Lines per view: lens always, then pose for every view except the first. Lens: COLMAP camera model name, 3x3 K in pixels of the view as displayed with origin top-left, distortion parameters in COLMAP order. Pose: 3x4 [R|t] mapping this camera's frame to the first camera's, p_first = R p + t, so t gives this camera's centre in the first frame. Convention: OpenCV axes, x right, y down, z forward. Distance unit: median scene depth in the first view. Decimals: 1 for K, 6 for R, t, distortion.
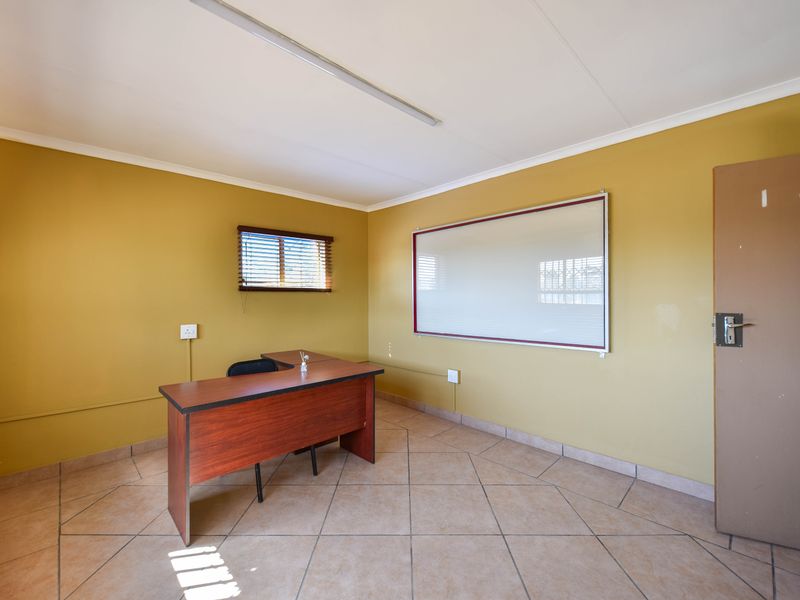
lens RADIAL K [[345.2, 0, 400.0], [0, 345.2, 300.0], [0, 0, 1]] dist [-0.000686, -0.000225]
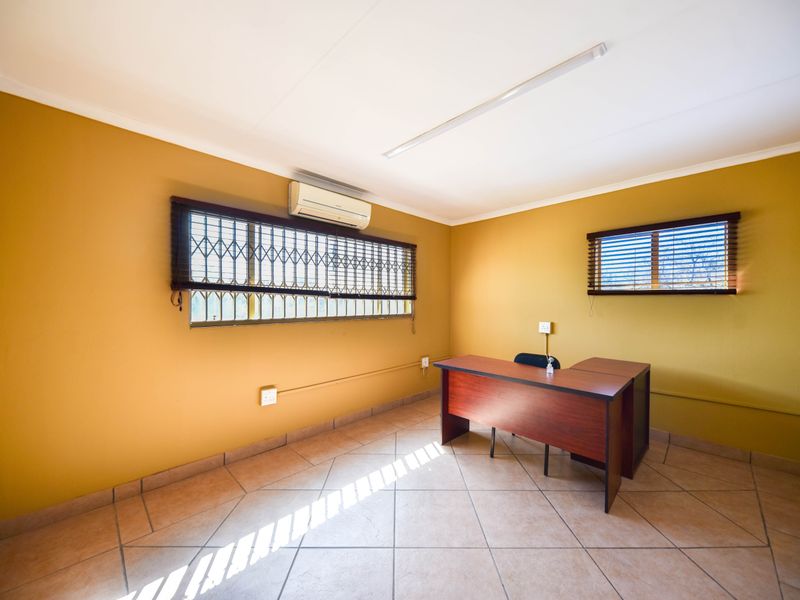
lens RADIAL K [[316.6, 0, 400.0], [0, 316.6, 300.0], [0, 0, 1]] dist [-0.000242, -0.000170]
pose [[-0.000345, 0.002615, -0.999997, 0.584211], [-0.009874, 0.999948, 0.002618, -0.008876], [0.999951, 0.009875, -0.000319, 0.473591]]
